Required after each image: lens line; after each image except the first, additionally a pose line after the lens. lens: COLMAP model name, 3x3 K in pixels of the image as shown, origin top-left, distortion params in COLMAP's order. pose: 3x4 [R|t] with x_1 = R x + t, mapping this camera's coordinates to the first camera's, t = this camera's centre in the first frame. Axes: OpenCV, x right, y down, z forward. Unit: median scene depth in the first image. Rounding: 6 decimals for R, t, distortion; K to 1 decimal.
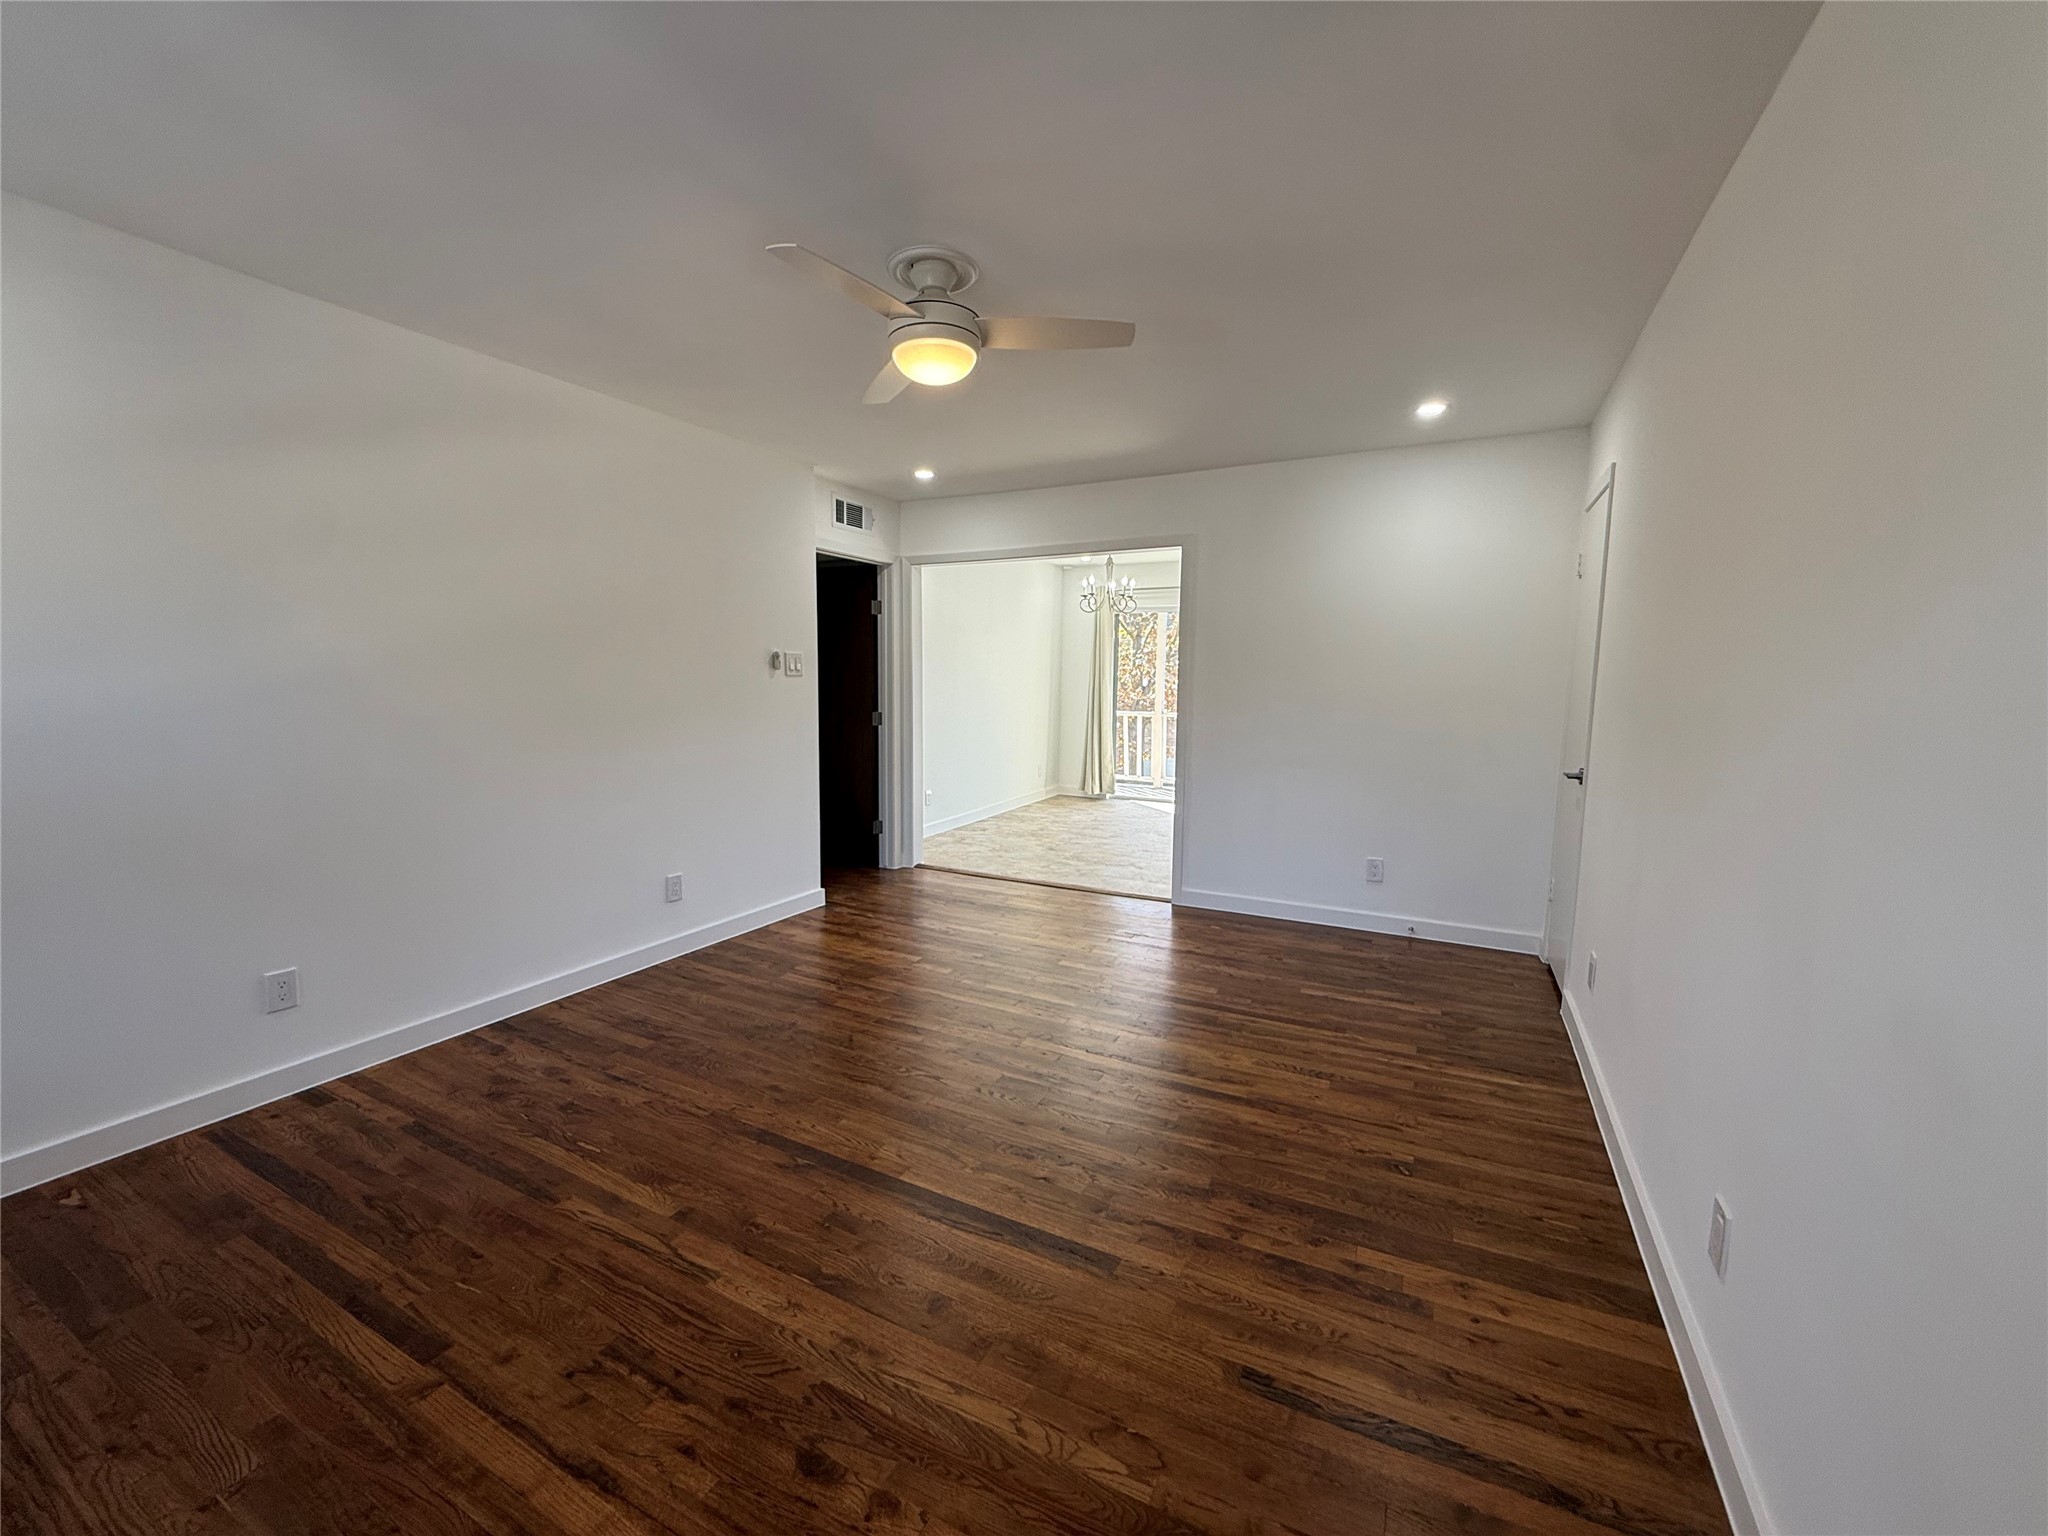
lens RADIAL K [[815.4, 0, 1021.4], [0, 815.4, 767.9], [0, 0, 1]] dist [0.000223, -0.000081]
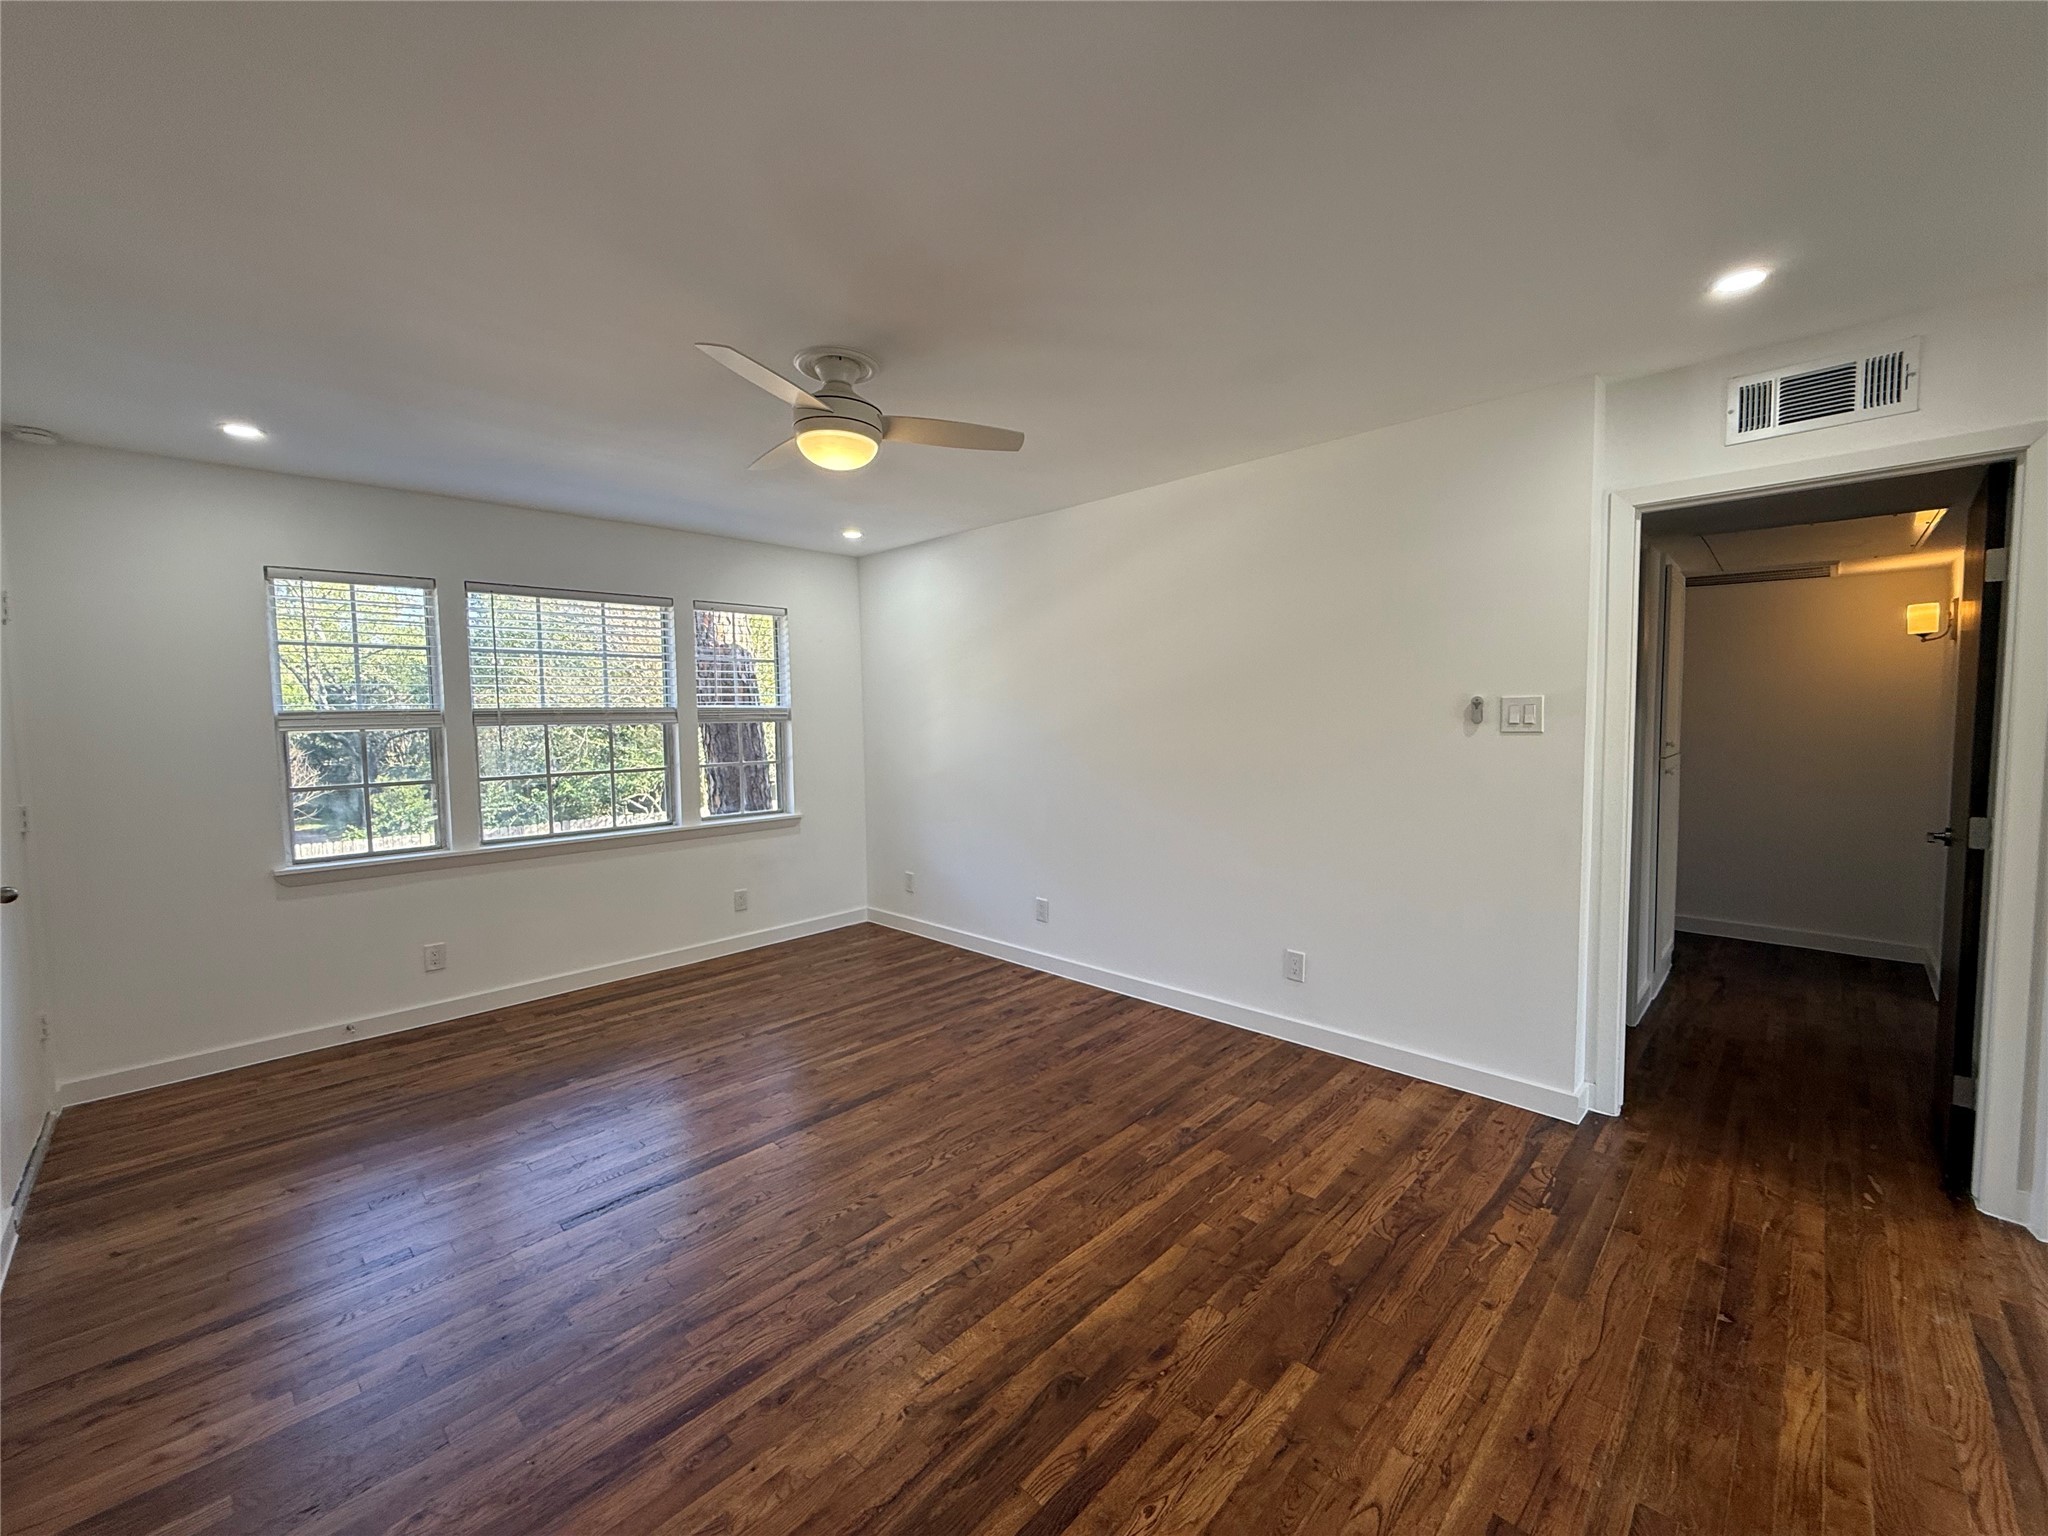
lens RADIAL K [[815.4, 0, 1021.4], [0, 815.4, 767.9], [0, 0, 1]] dist [0.000223, -0.000081]
pose [[-0.287861, 0.058414, -0.955889, 0.686852], [-0.093905, 0.991606, 0.088875, -0.163390], [0.953057, 0.115346, -0.279960, 1.253817]]
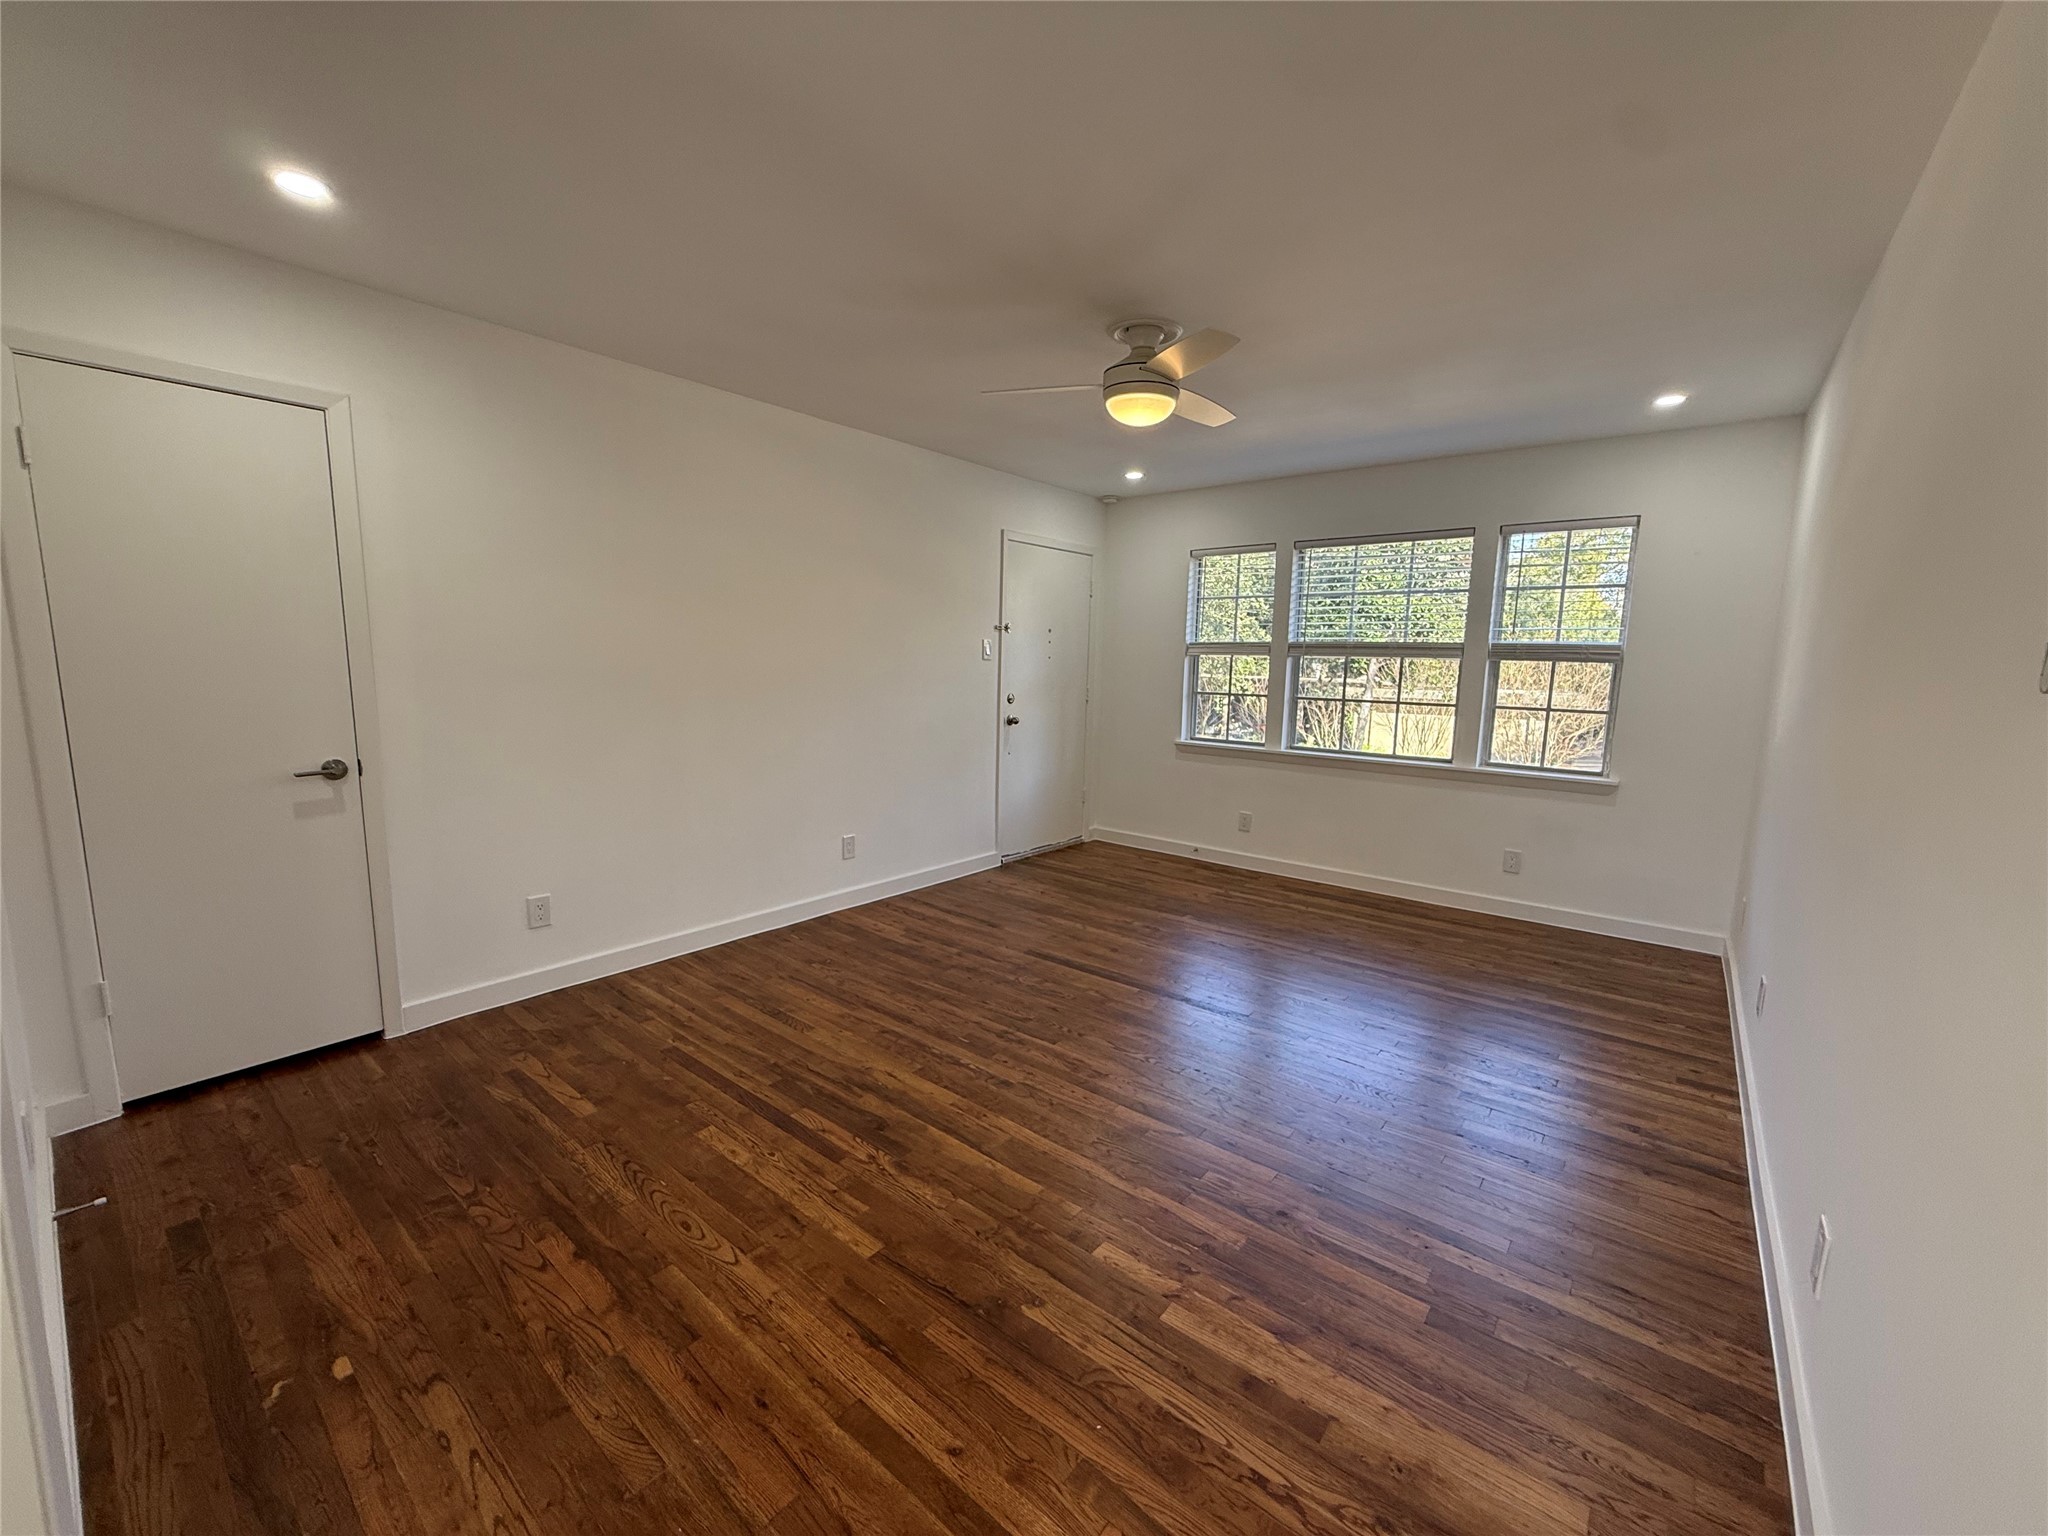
lens RADIAL K [[815.4, 0, 1021.4], [0, 815.4, 767.9], [0, 0, 1]] dist [0.000223, -0.000081]
pose [[-0.979701, -0.055192, 0.192715, -0.155938], [-0.006238, 0.969279, 0.245883, -0.220652], [-0.200366, 0.239690, -0.949949, 1.845688]]
